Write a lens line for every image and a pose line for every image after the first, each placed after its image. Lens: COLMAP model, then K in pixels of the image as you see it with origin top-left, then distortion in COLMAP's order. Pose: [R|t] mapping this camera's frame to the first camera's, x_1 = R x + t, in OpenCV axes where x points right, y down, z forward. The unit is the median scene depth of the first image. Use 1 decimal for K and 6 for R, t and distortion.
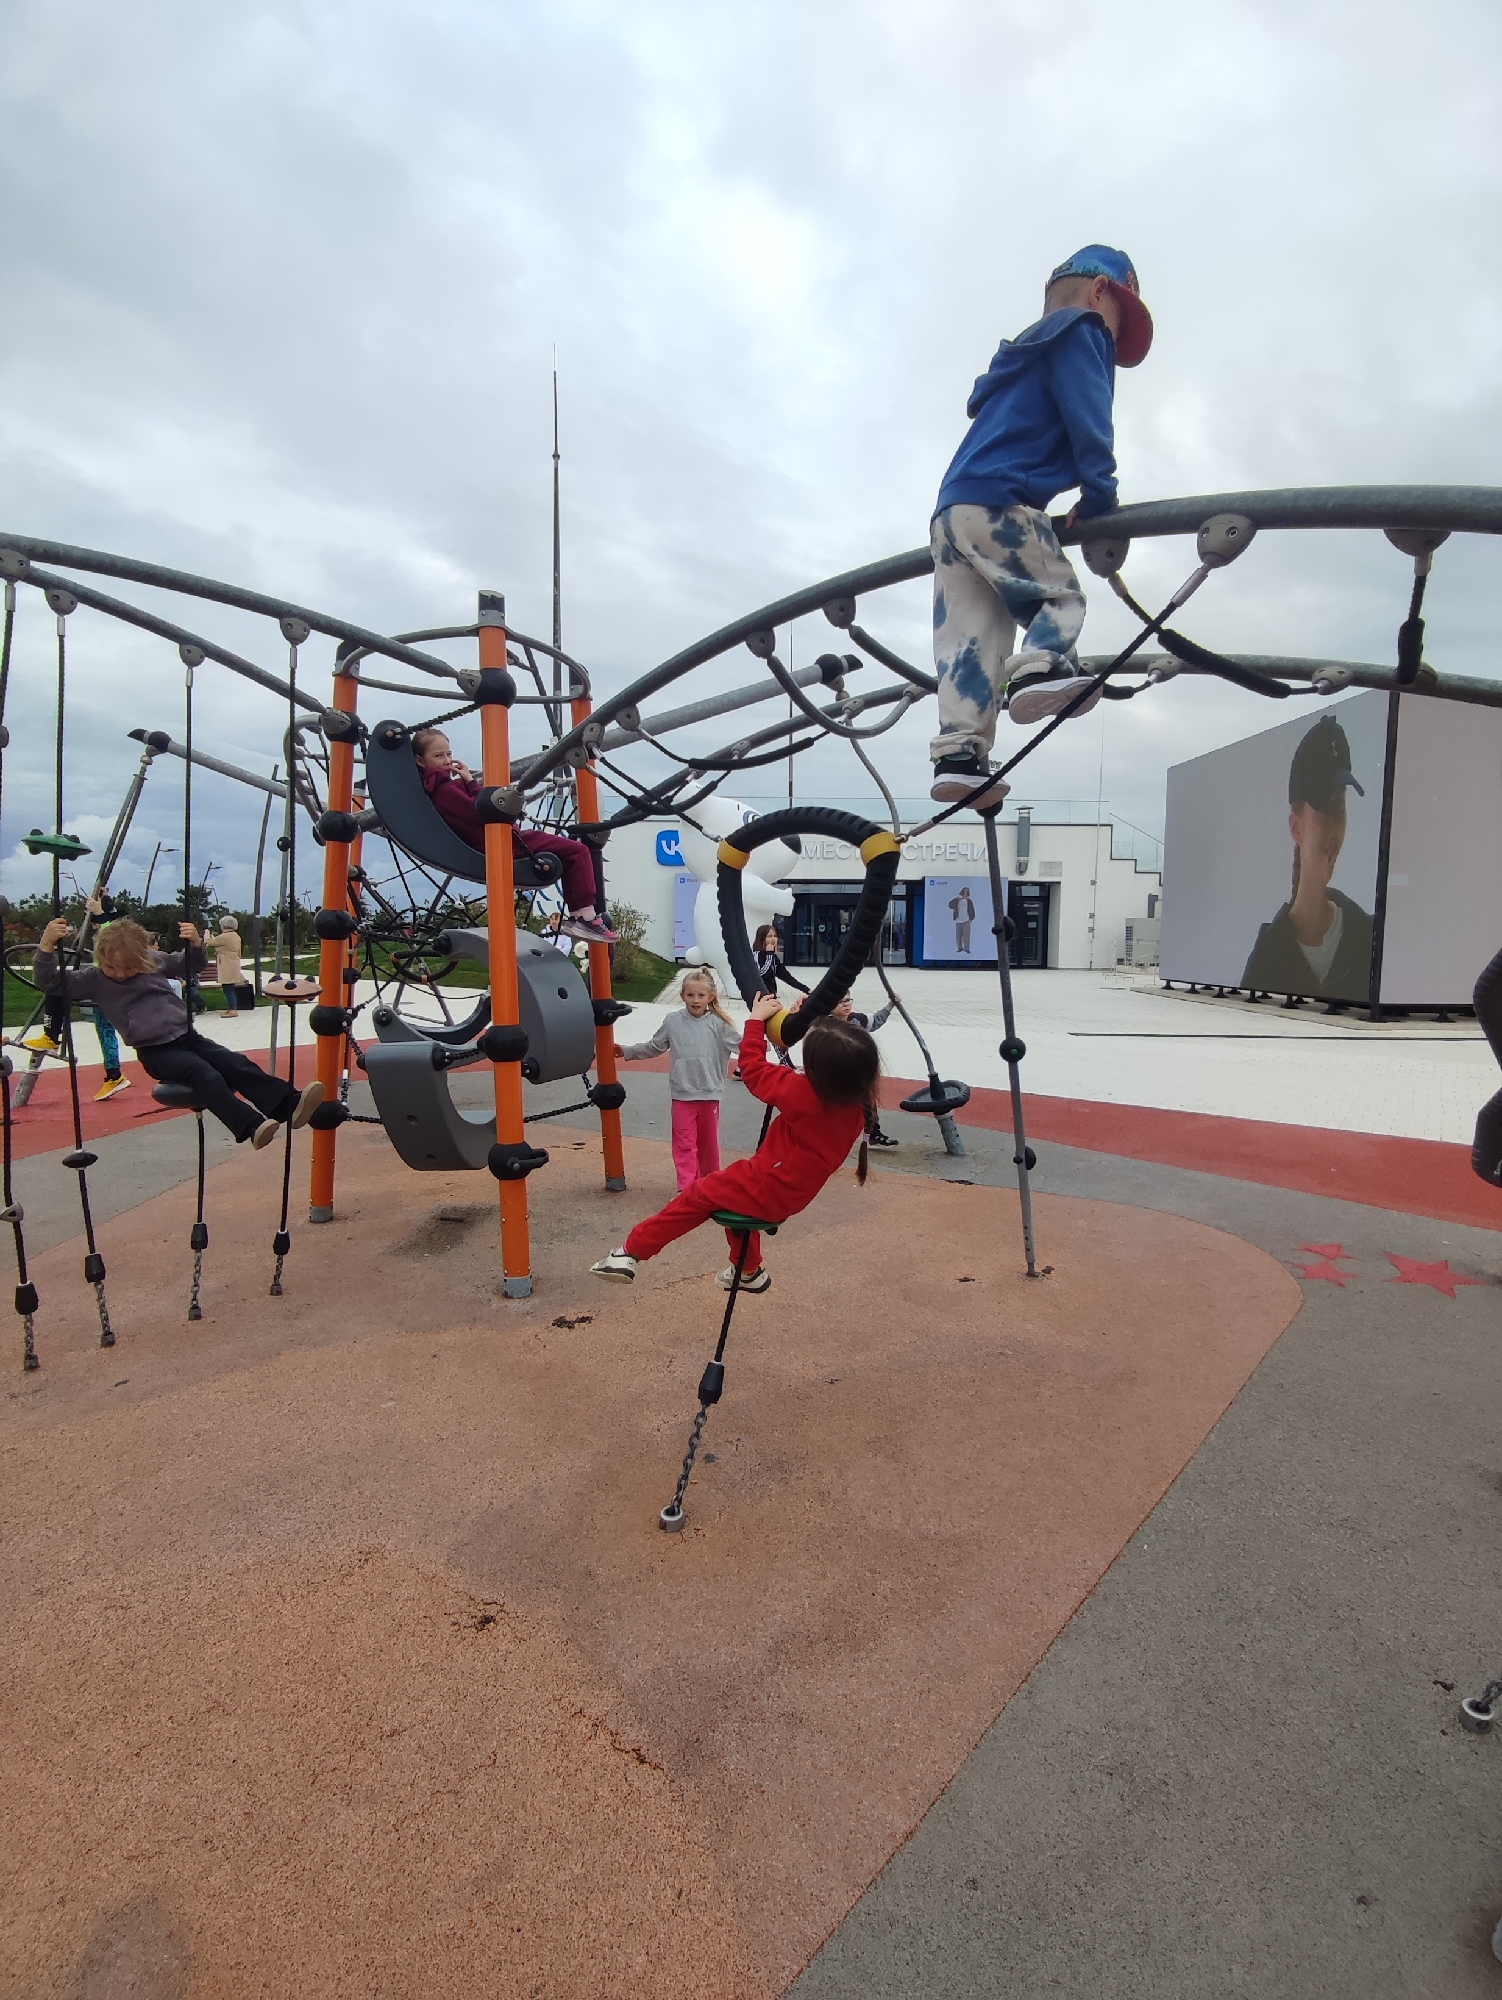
lens RADIAL K [[954.3, 0, 751.0], [0, 954.3, 1000.0], [0, 0, 1]] dist [-0.004157, 0.000682]
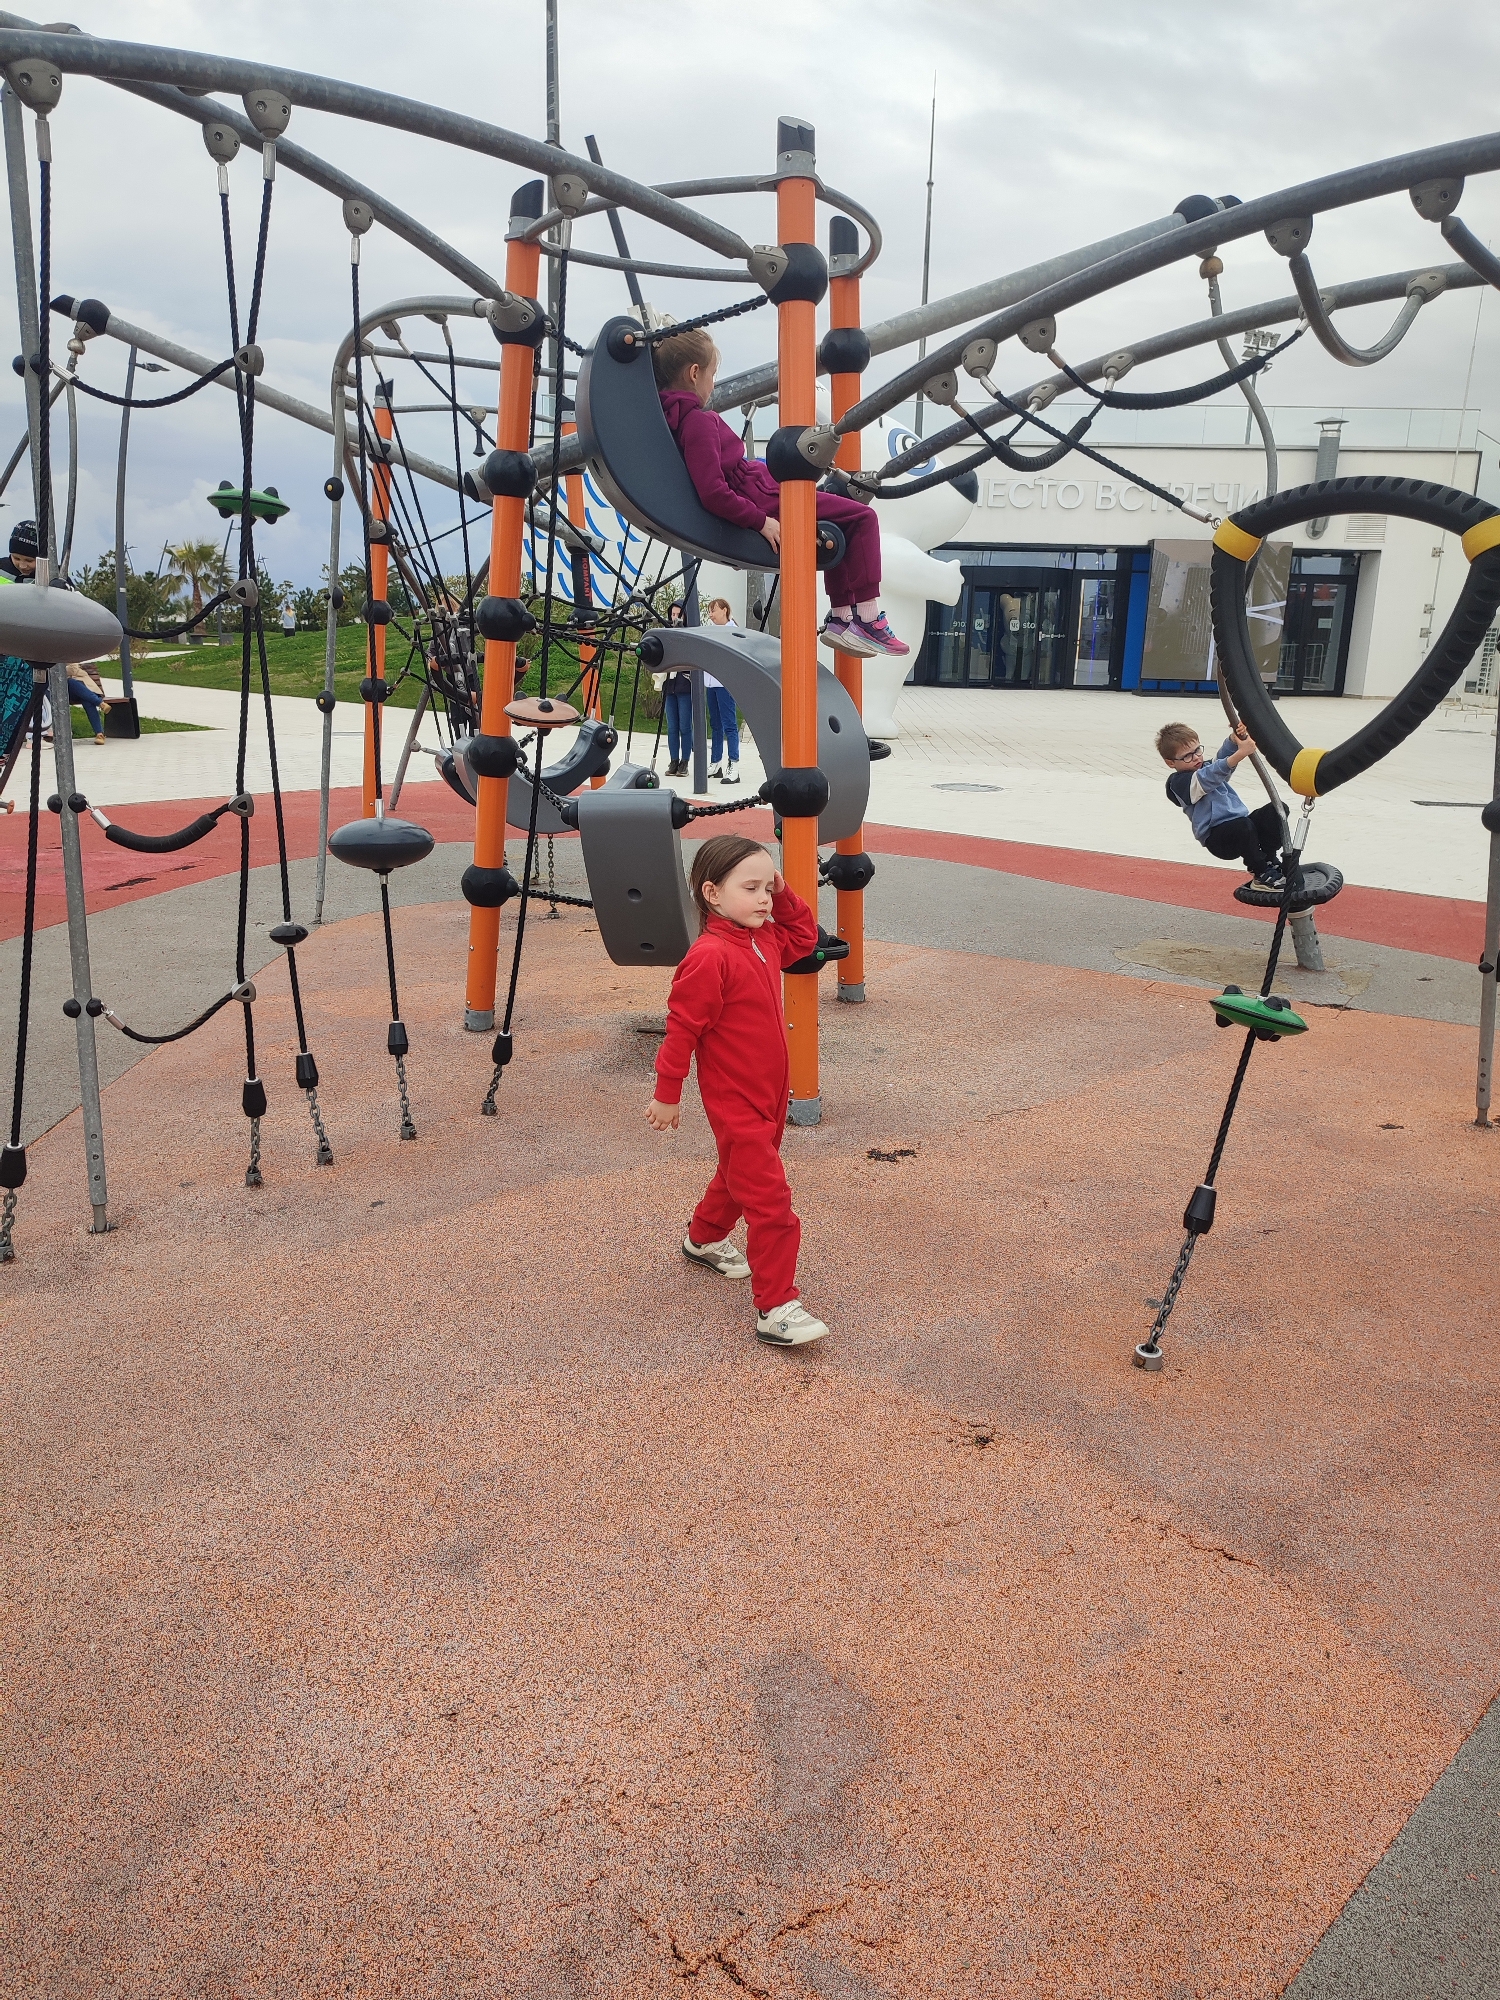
lens RADIAL K [[1504.2, 0, 750.0], [0, 1504.2, 1000.0], [0, 0, 1]] dist [0.076853, -0.099034]
pose [[0.998720, 0.027679, -0.042325, -0.241398], [-0.020085, 0.985183, 0.170328, 0.005468], [0.046413, -0.169260, 0.984478, -0.181316]]
